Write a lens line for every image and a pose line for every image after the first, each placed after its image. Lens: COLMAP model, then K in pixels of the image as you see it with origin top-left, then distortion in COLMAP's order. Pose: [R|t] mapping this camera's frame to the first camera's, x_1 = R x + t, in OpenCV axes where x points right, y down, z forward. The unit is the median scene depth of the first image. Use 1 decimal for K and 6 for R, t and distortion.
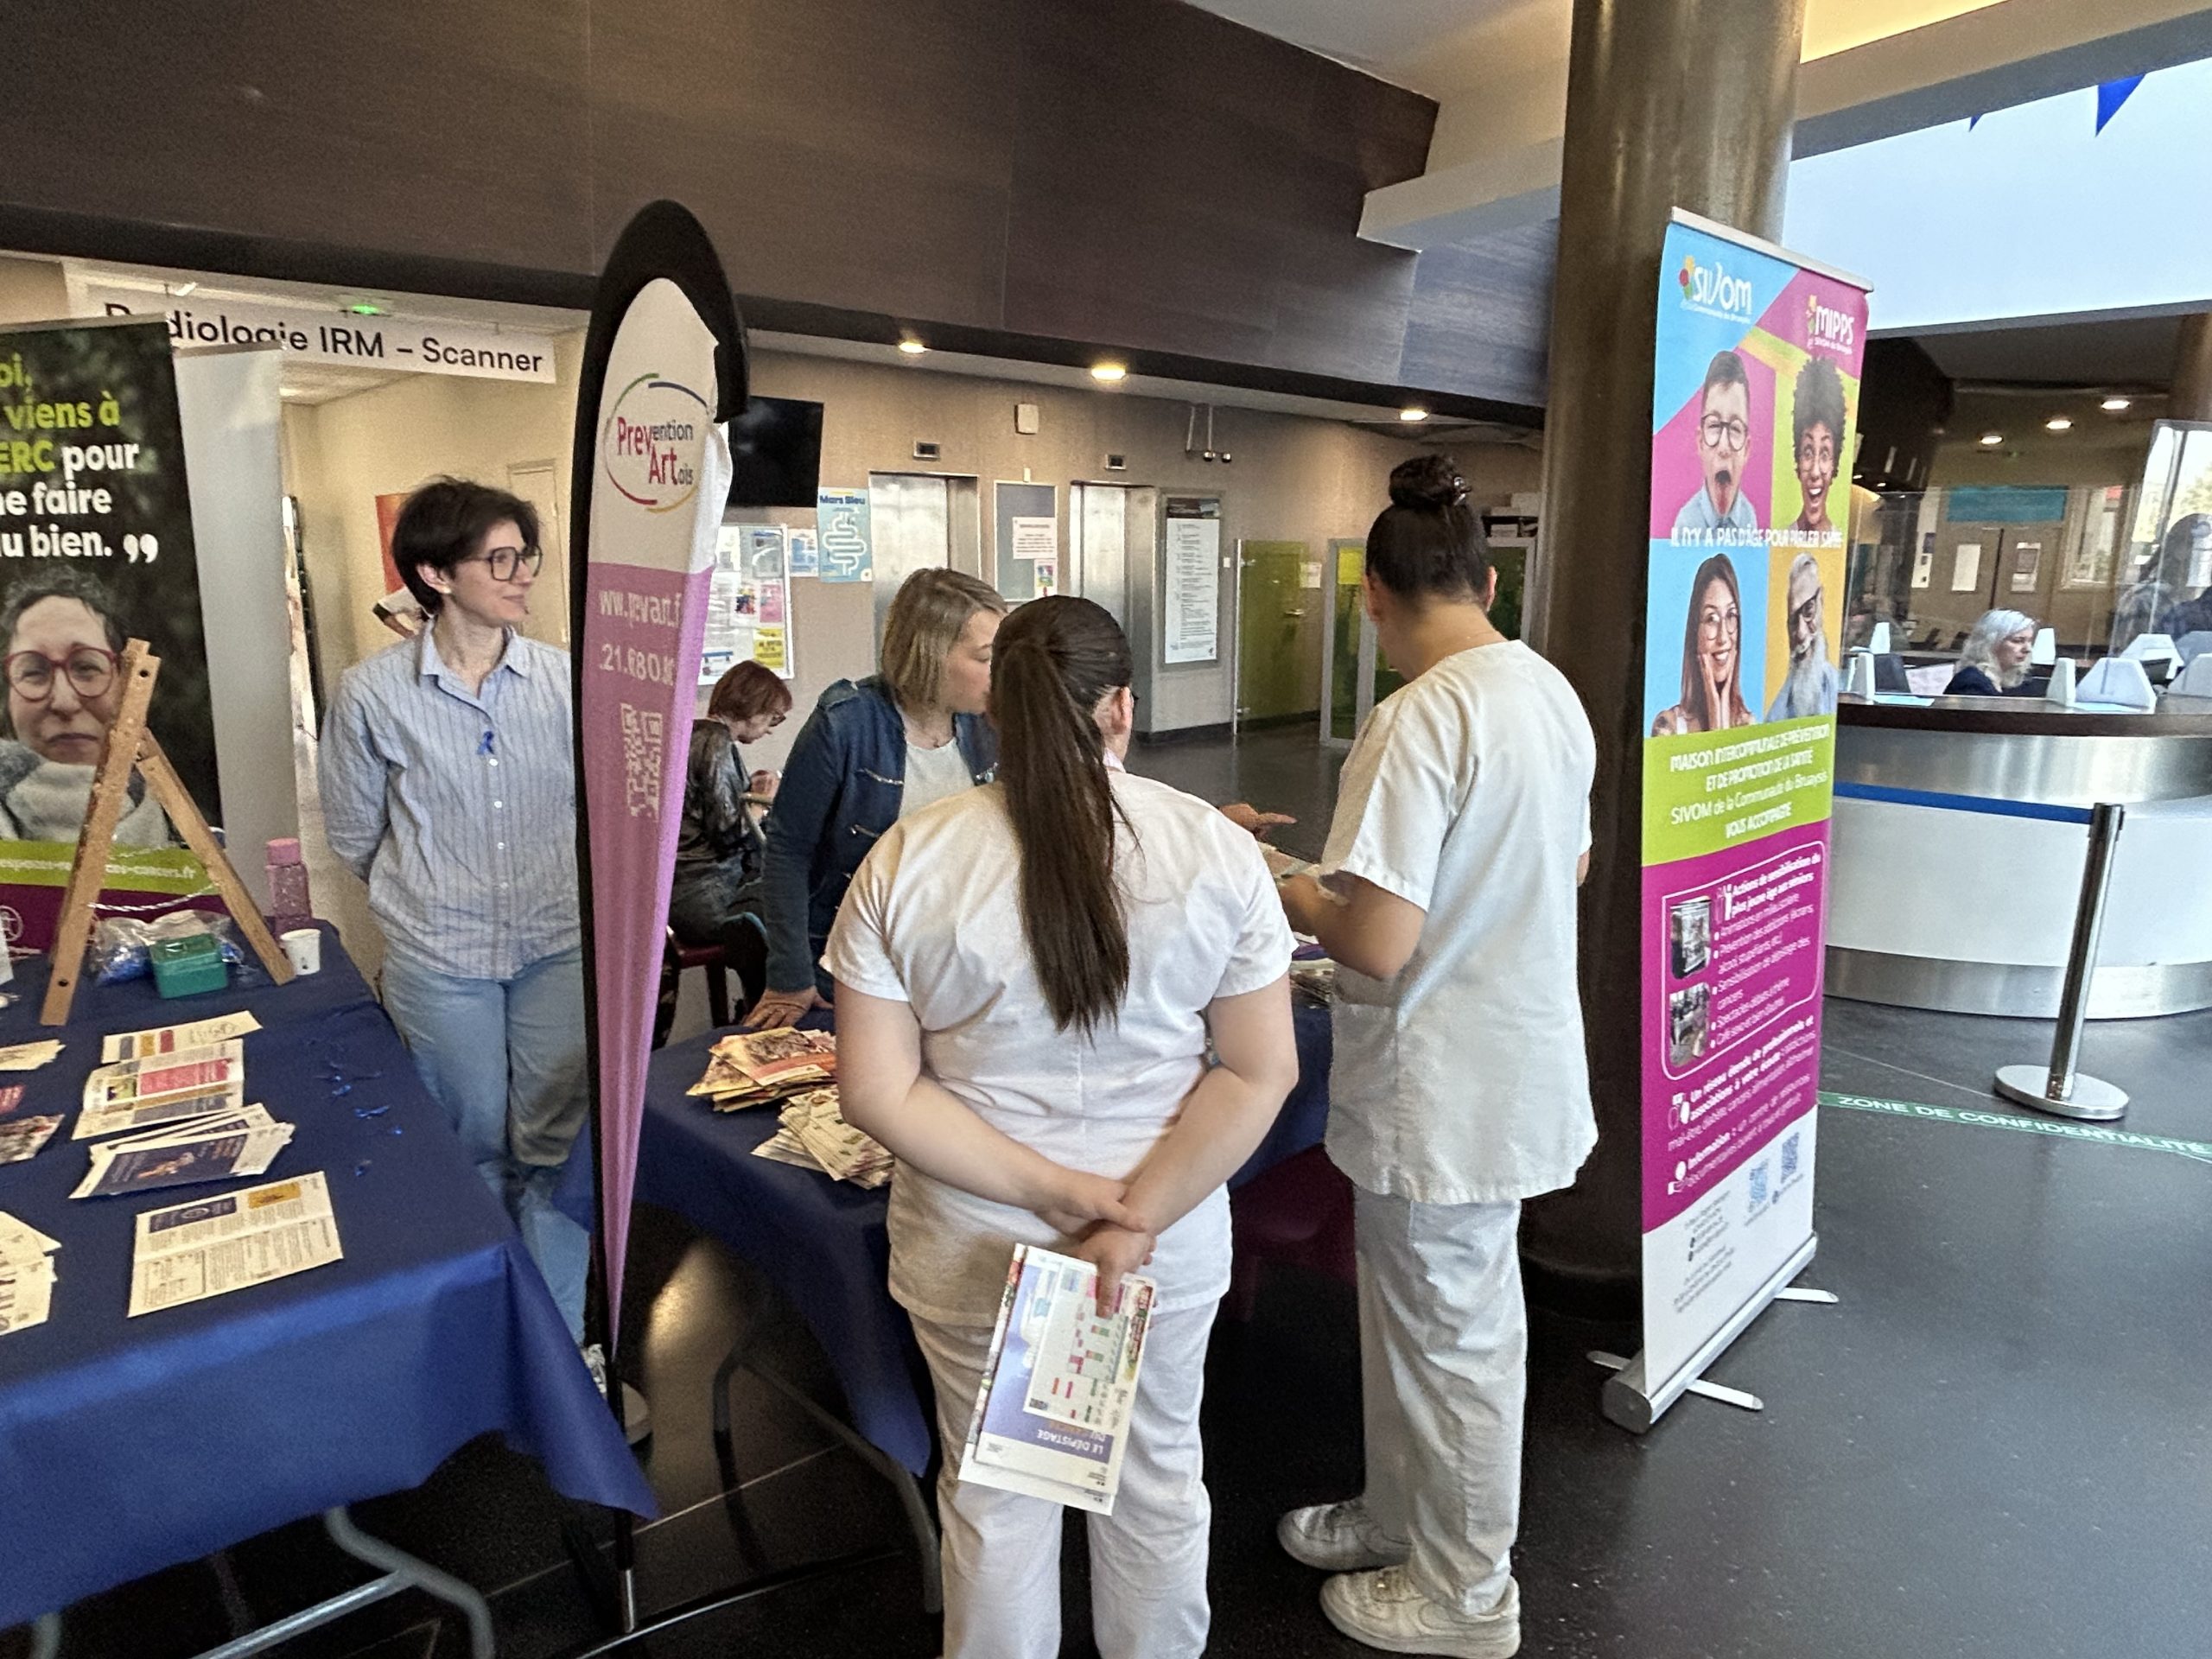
lens RADIAL K [[1285.6, 0, 1089.6], [0, 1285.6, 823.7], [0, 0, 1]] dist [-0.000418, -0.003025]
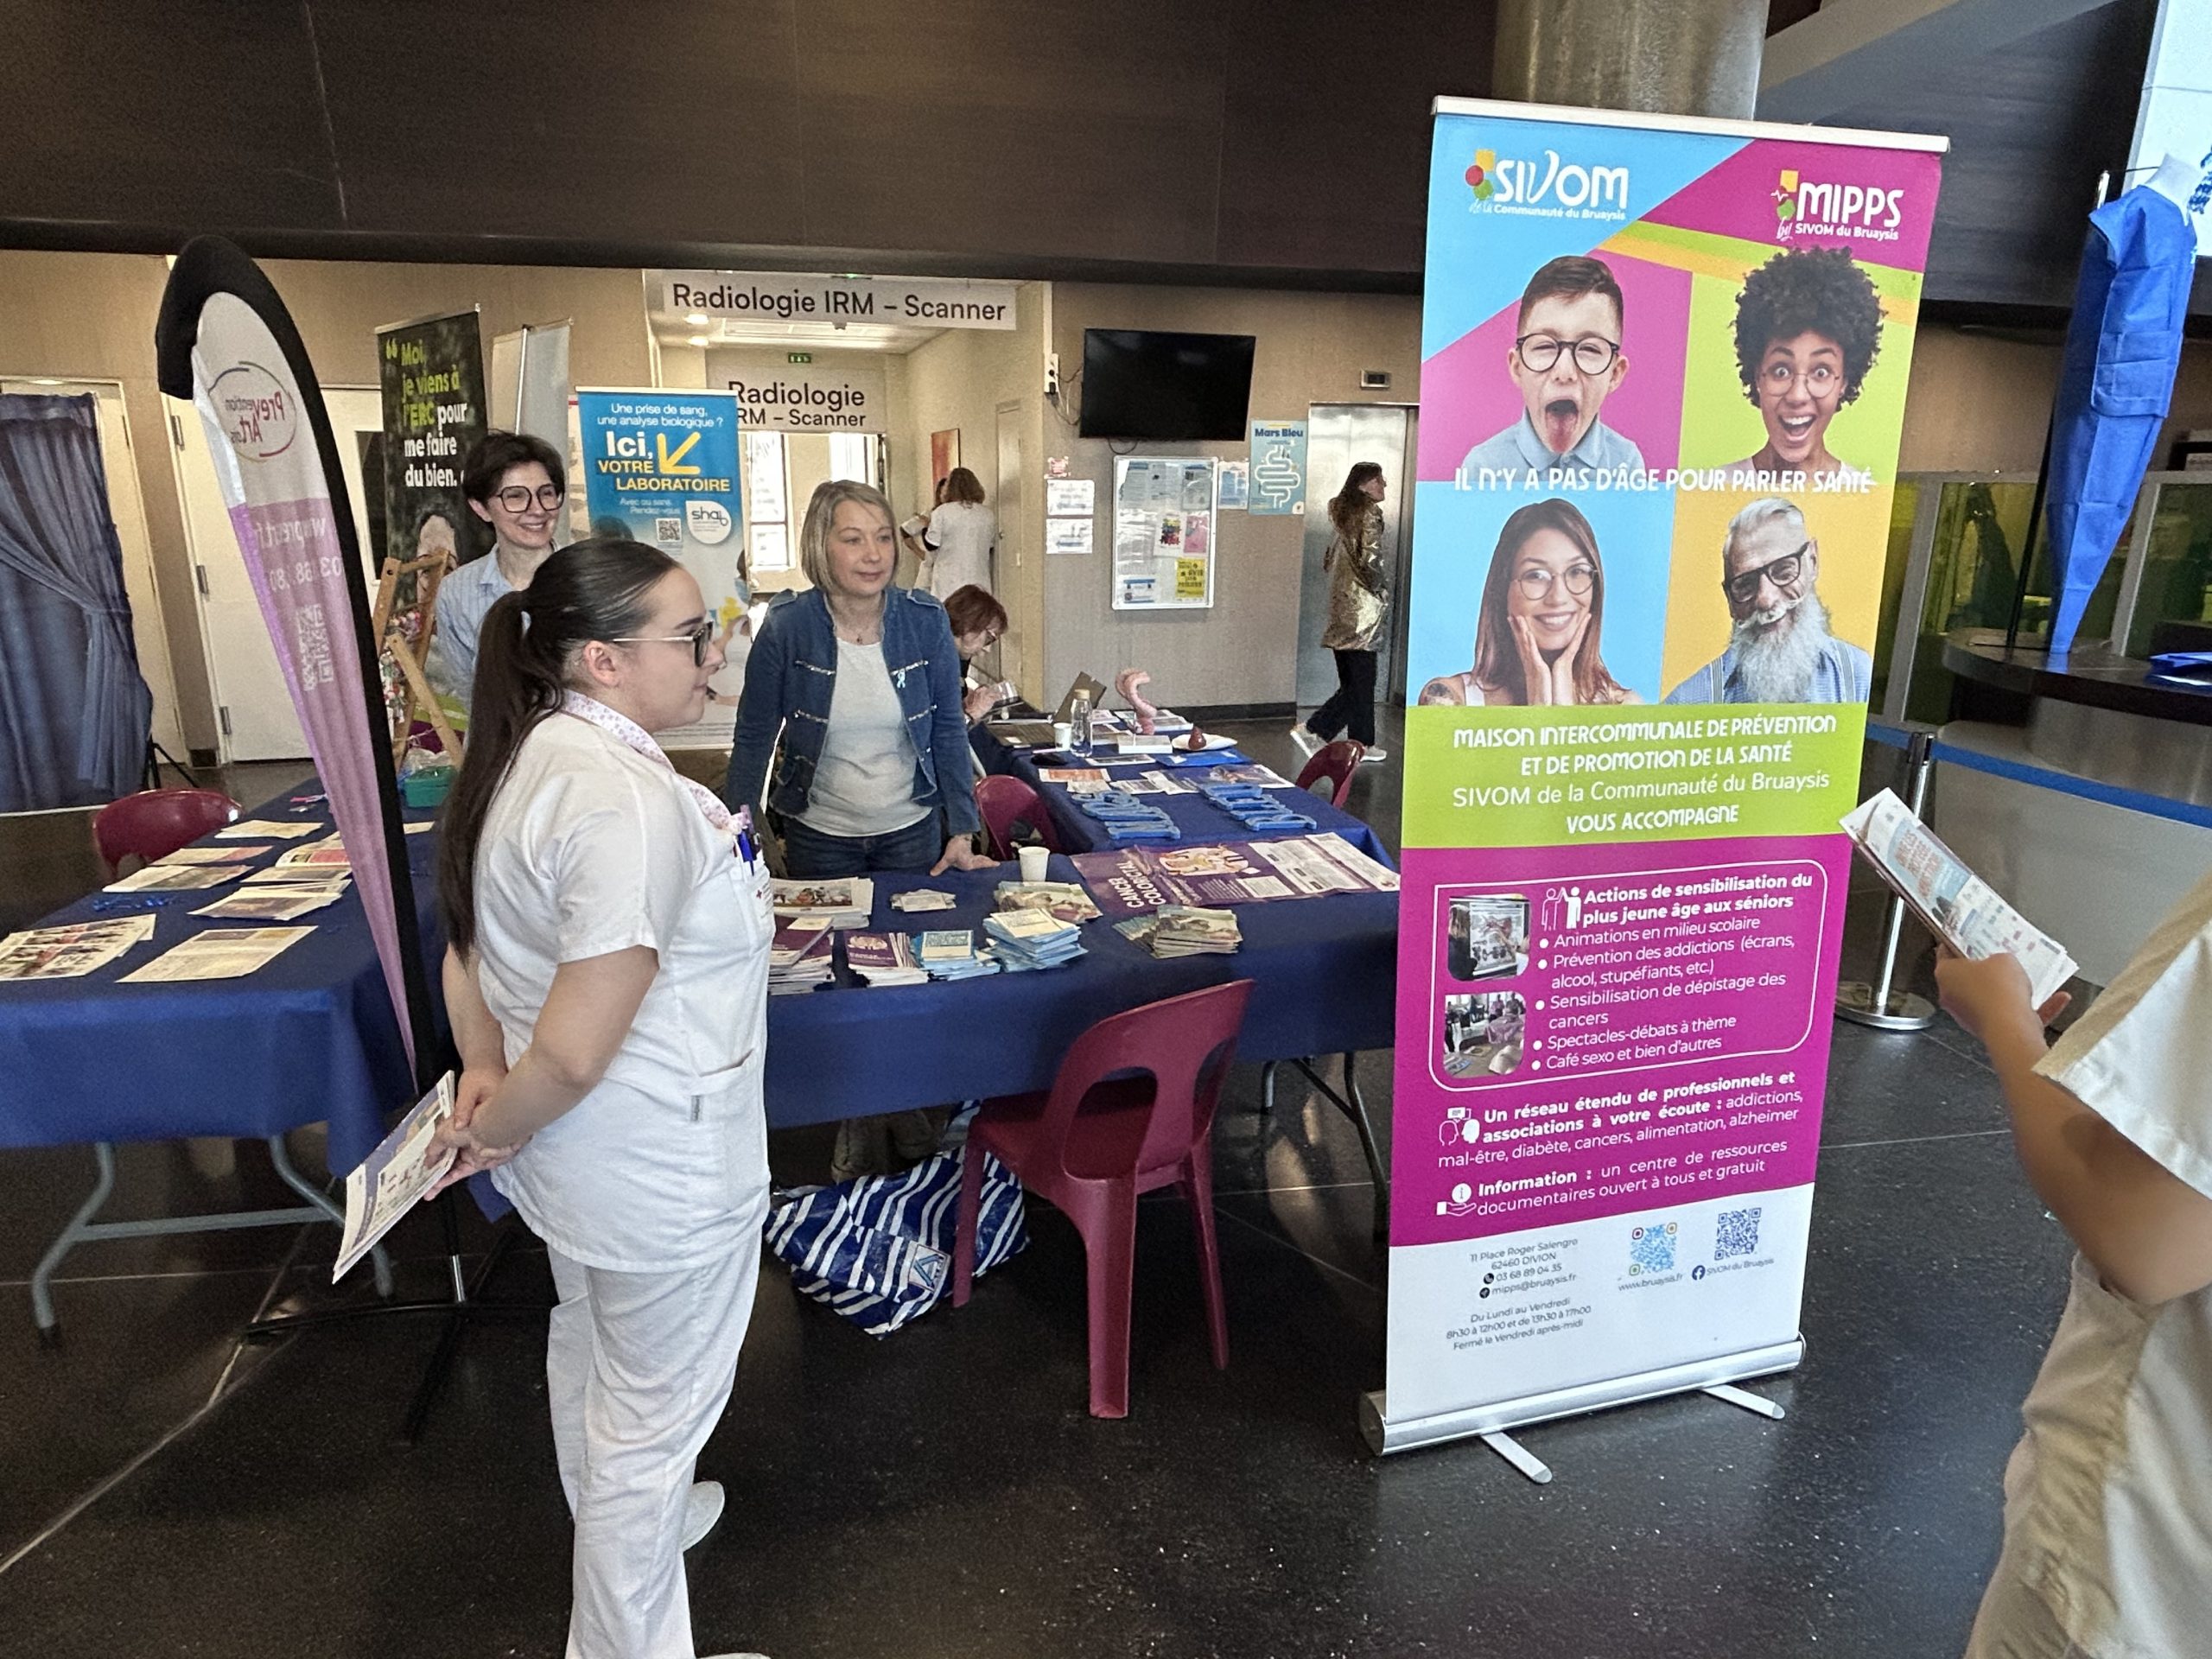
lens RADIAL K [[1285.6, 0, 1091.7], [0, 1285.6, 830.6], [0, 0, 1]] dist [-0.000418, -0.003025]
pose [[0.886394, 0.125998, -0.445455, 0.557381], [-0.100702, 0.991686, 0.080117, -0.025579], [0.451846, -0.026157, 0.891712, 0.082043]]
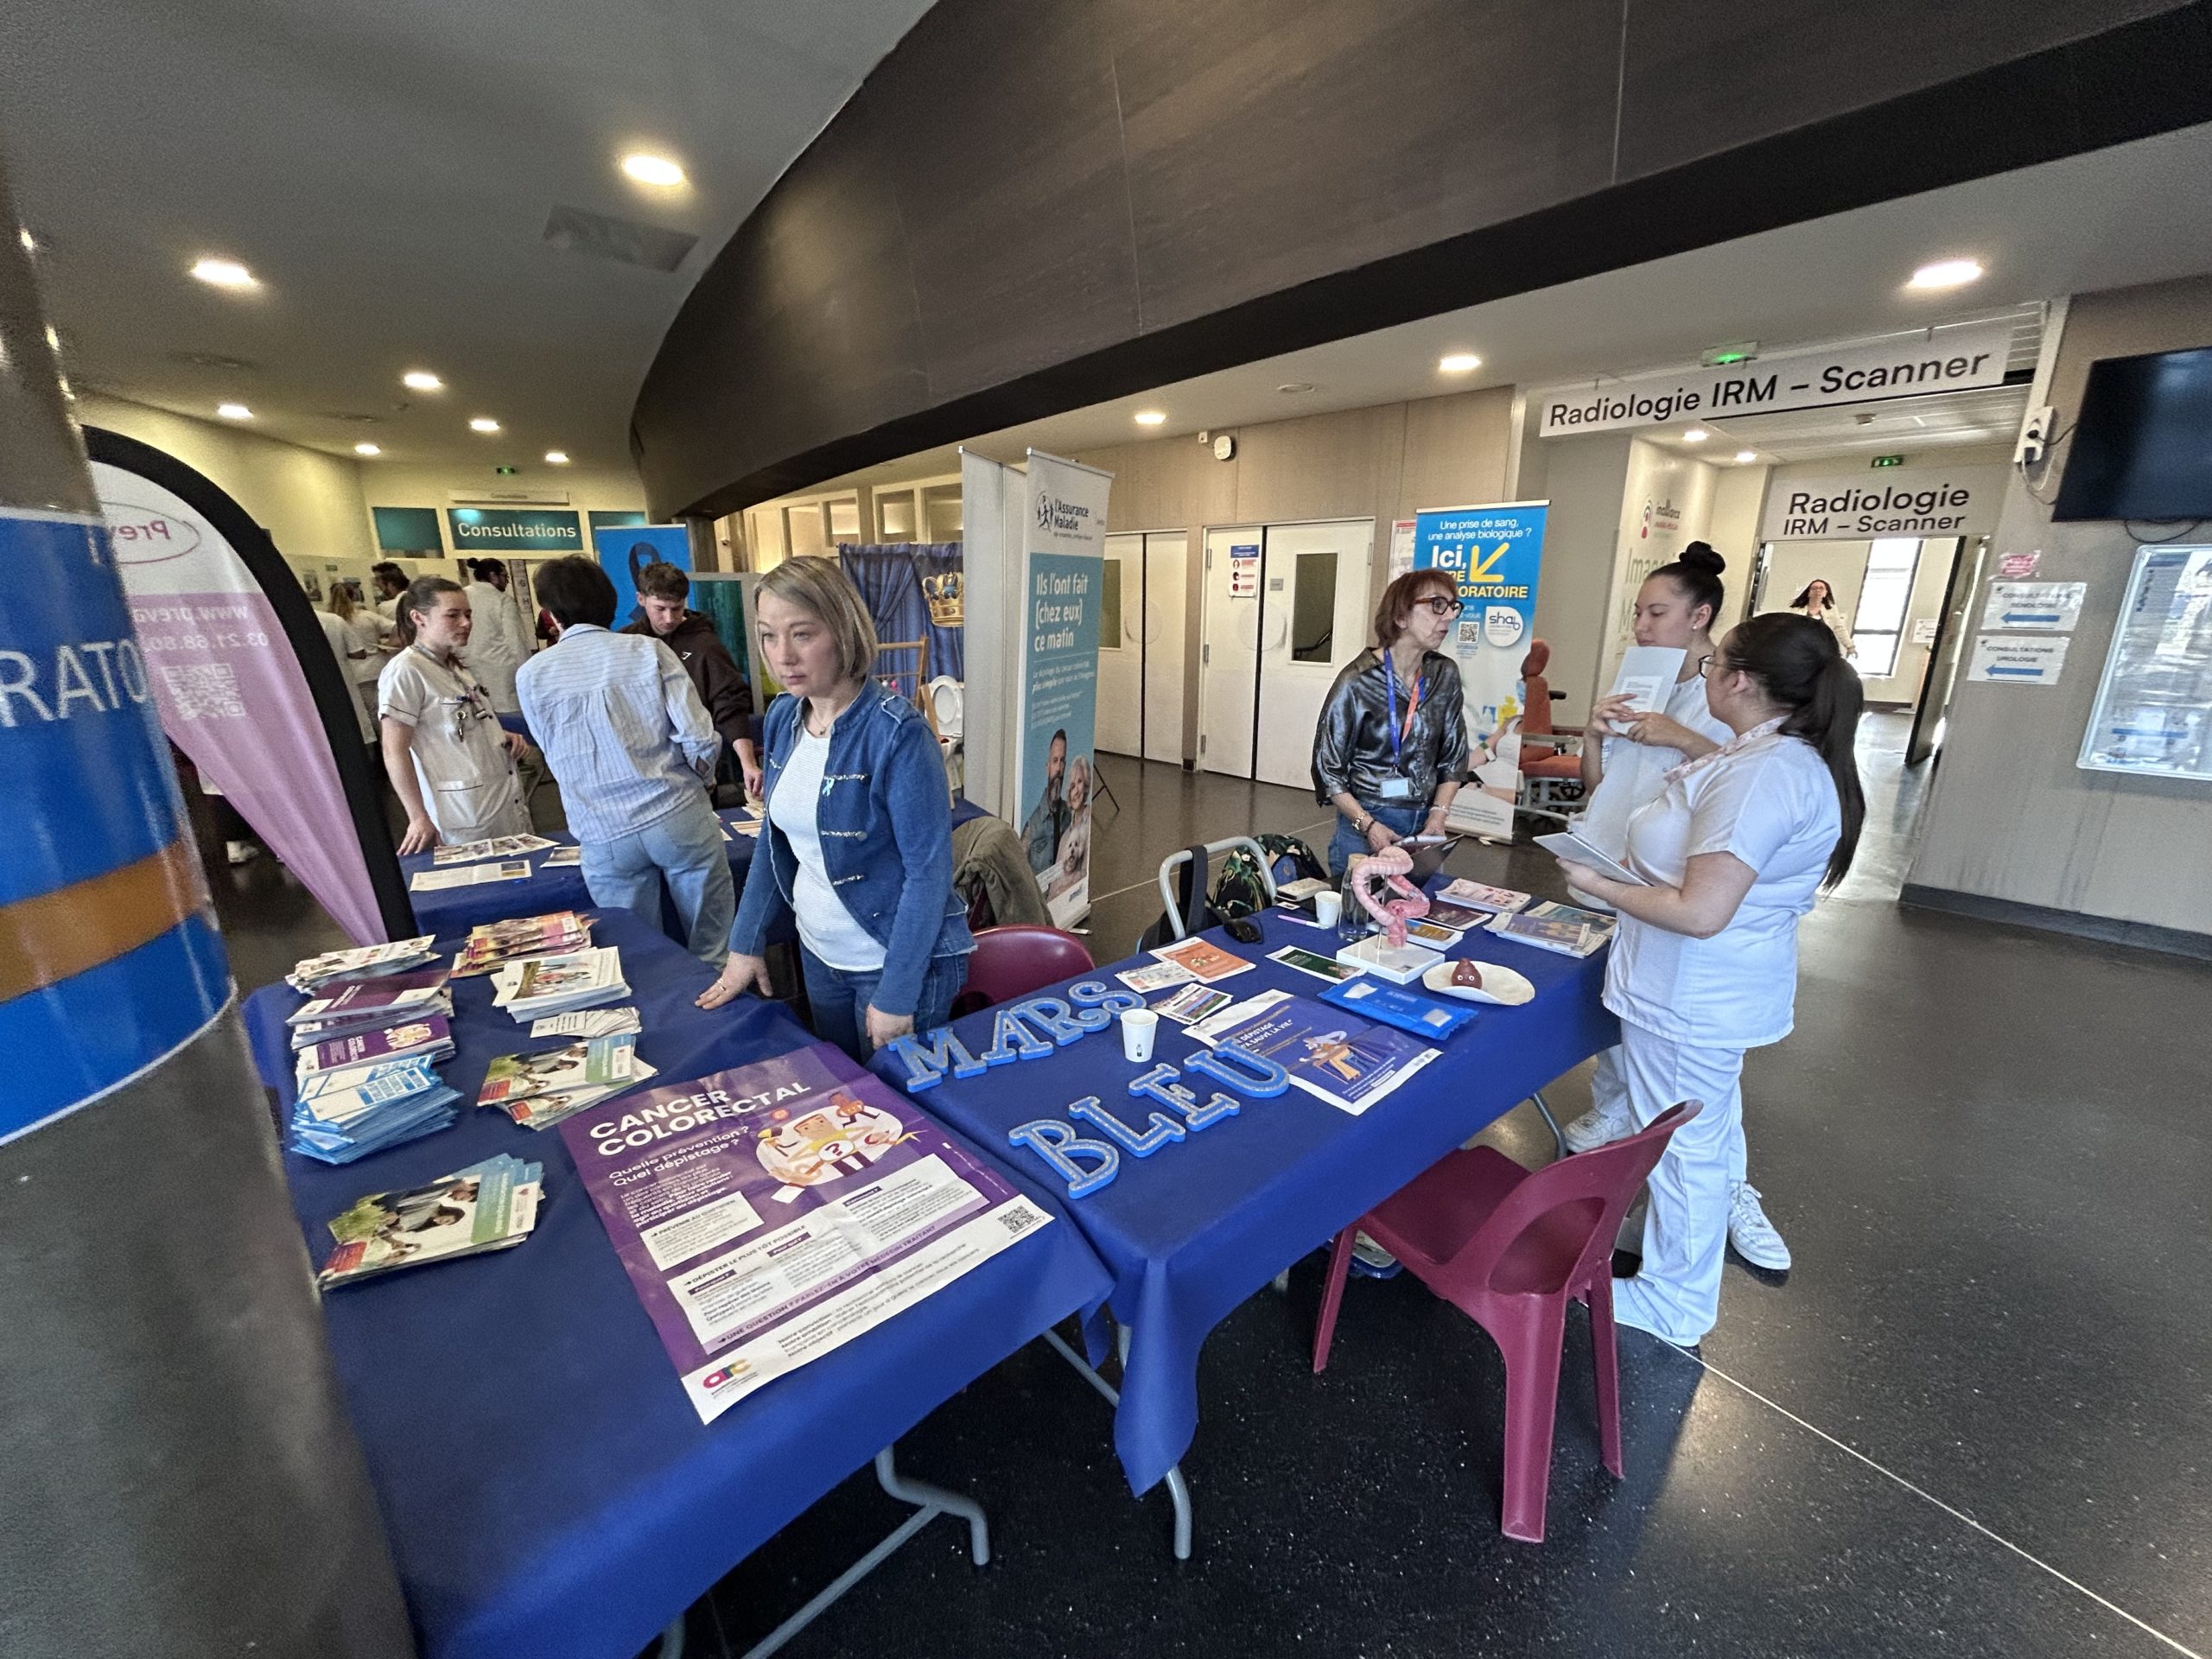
lens RADIAL K [[886.6, 0, 1117.3], [0, 886.6, 820.9], [0, 0, 1]] dist [-0.001052, 0.000077]
pose [[0.006615, 0.249234, -0.968421, 0.603016], [-0.204946, 0.948222, 0.242635, -0.277230], [0.978751, 0.196869, 0.057352, 1.344032]]
